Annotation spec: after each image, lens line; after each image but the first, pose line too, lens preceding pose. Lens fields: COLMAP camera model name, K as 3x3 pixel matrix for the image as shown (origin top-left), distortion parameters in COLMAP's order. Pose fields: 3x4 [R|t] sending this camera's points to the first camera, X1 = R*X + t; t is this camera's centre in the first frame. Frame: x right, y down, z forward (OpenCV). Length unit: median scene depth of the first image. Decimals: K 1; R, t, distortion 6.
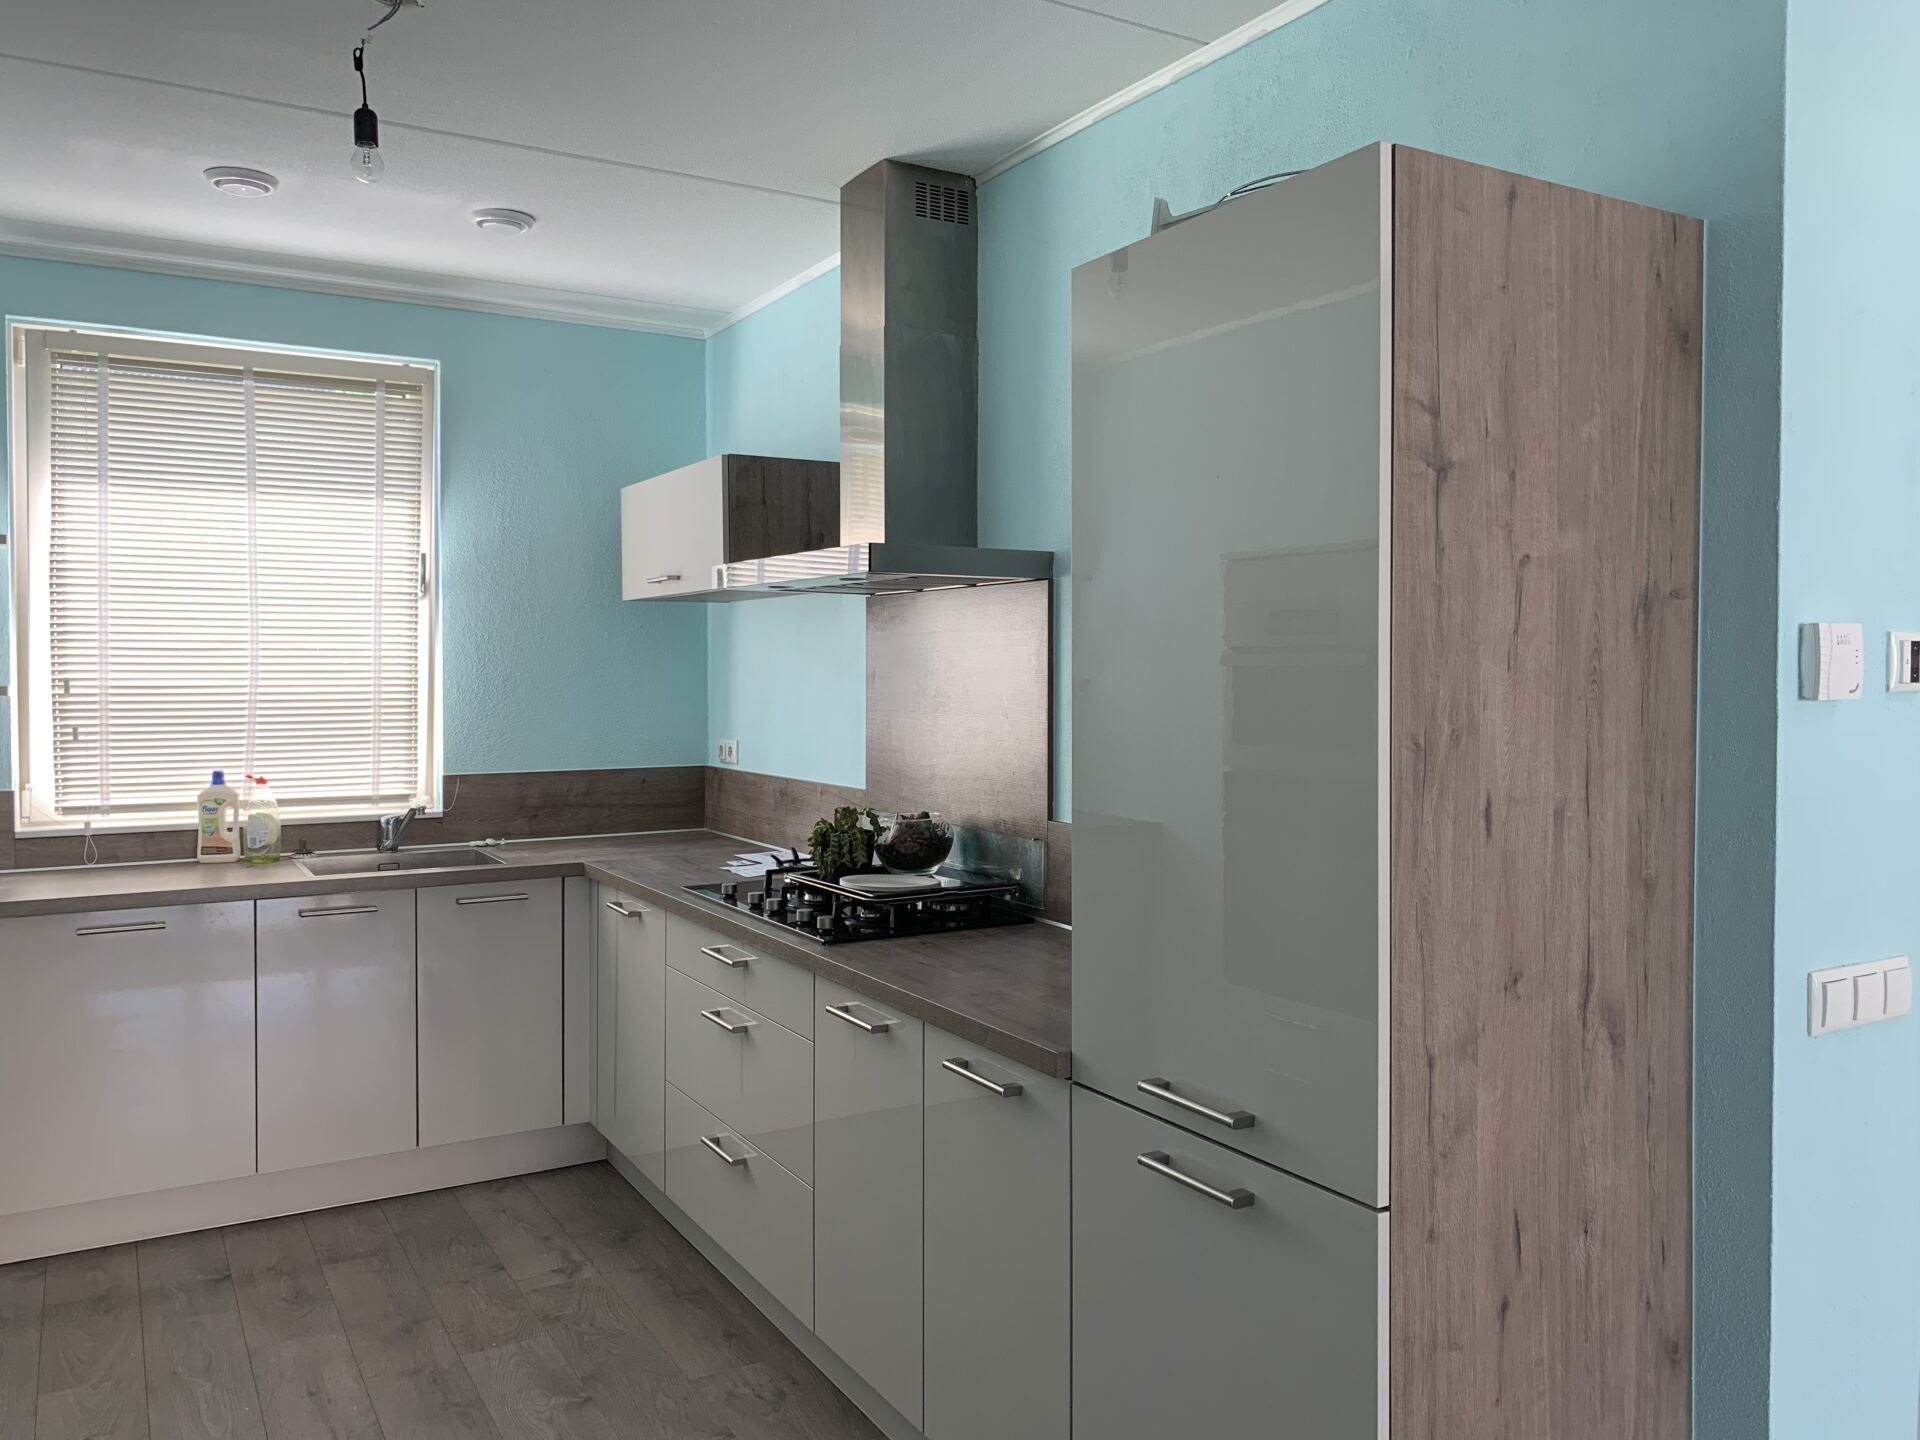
lens RADIAL K [[1472.2, 0, 996.7], [0, 1472.2, 711.9], [0, 0, 1]] dist [0.002793, -0.006083]
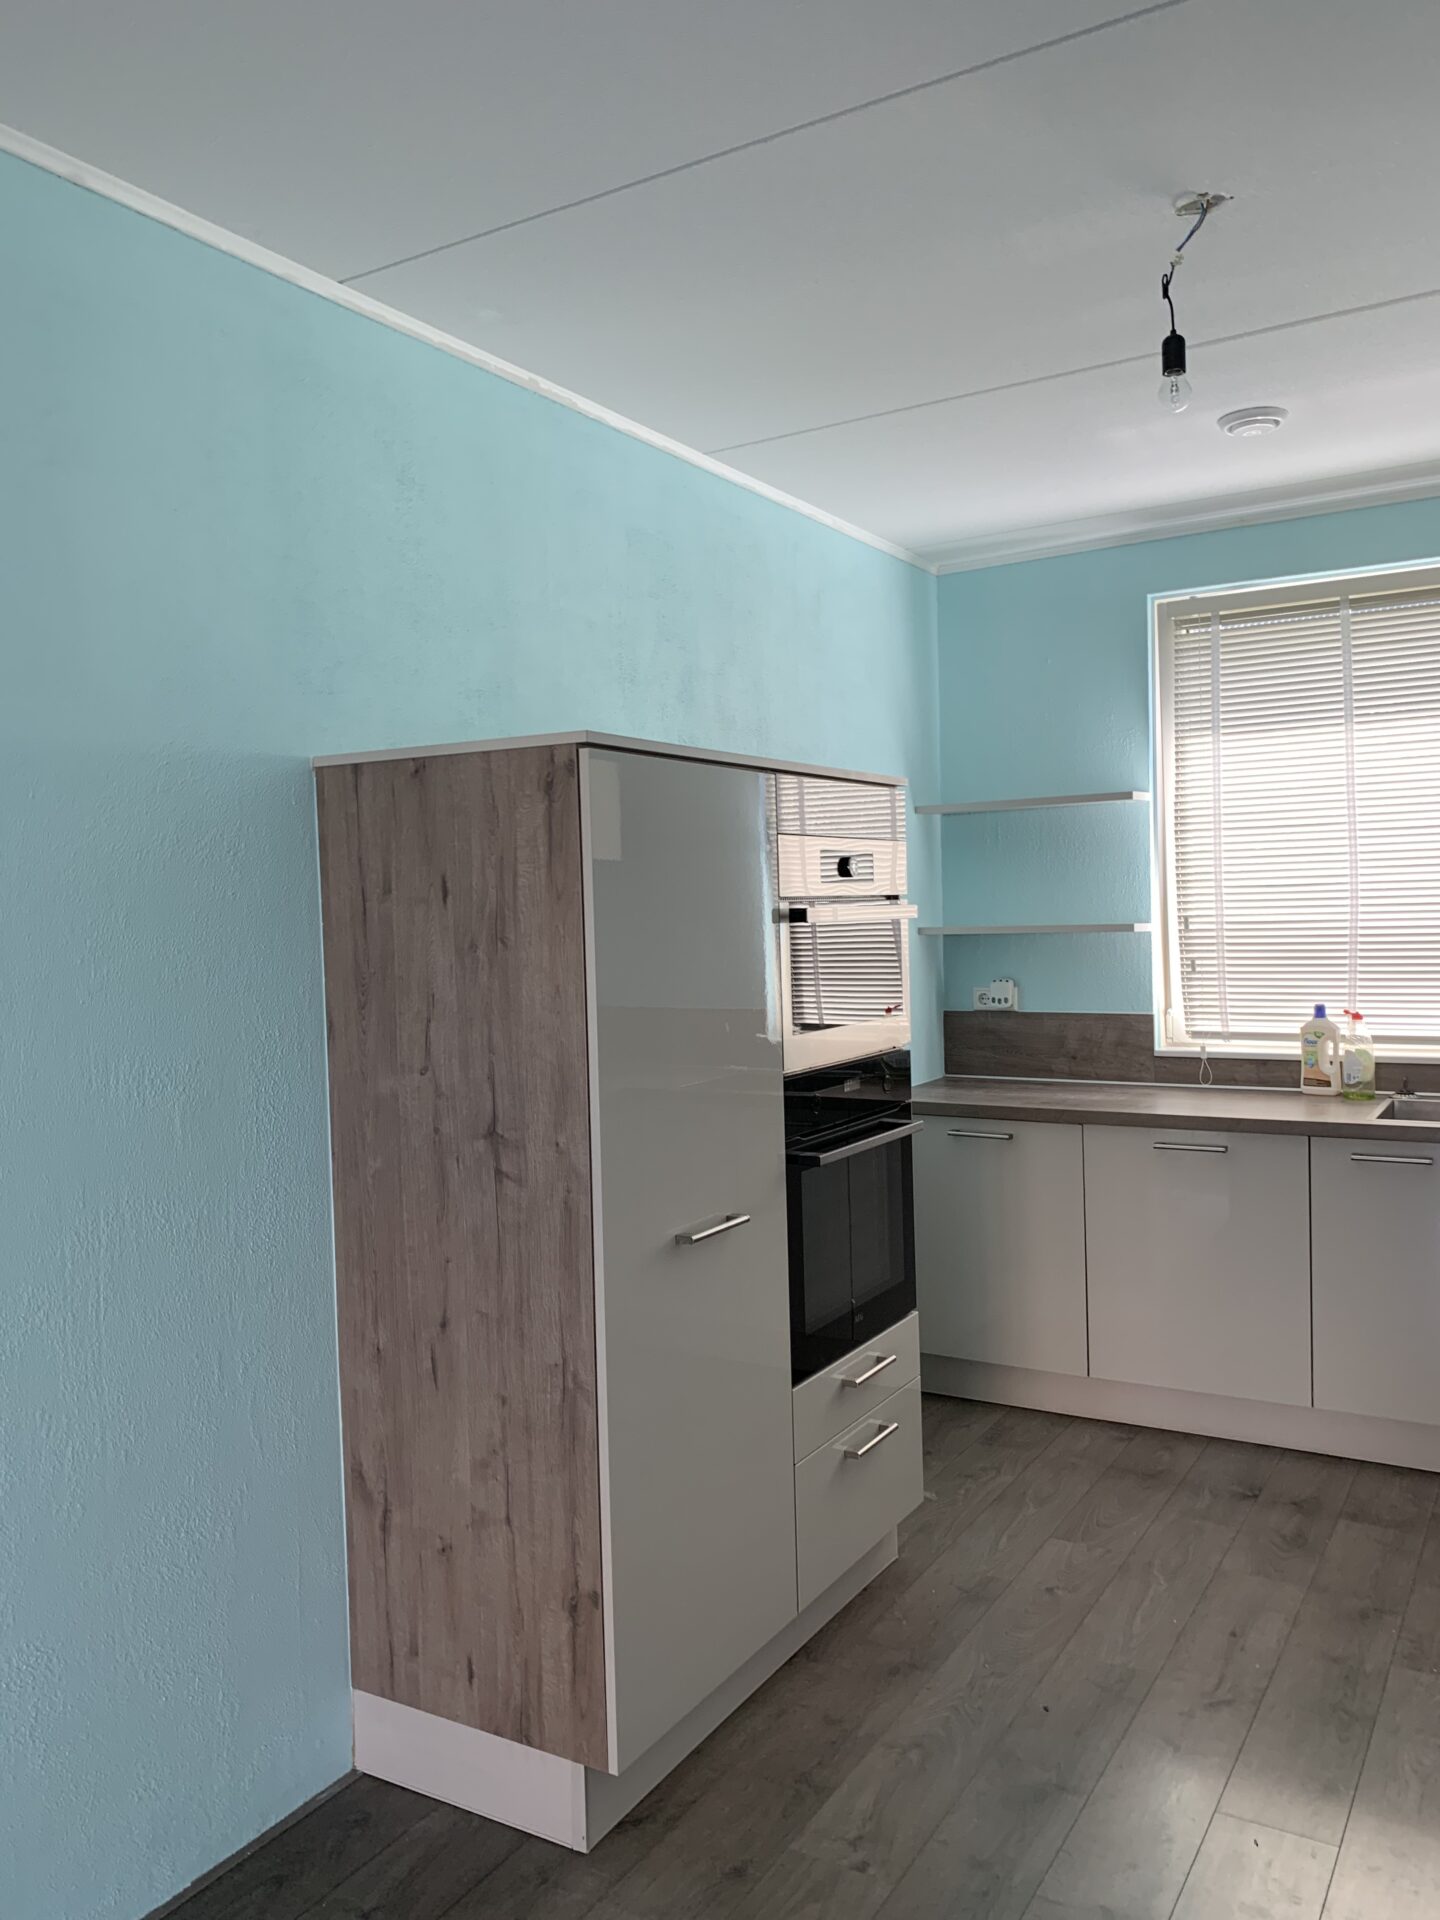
lens RADIAL K [[1472.2, 0, 722.8], [0, 1472.2, 984.7], [0, 0, 1]] dist [0.002793, -0.006083]
pose [[0.469261, 0.033082, -0.882440, 0.179140], [0.003009, 0.999232, 0.039061, -0.014771], [0.883054, -0.020986, 0.468801, 0.169880]]
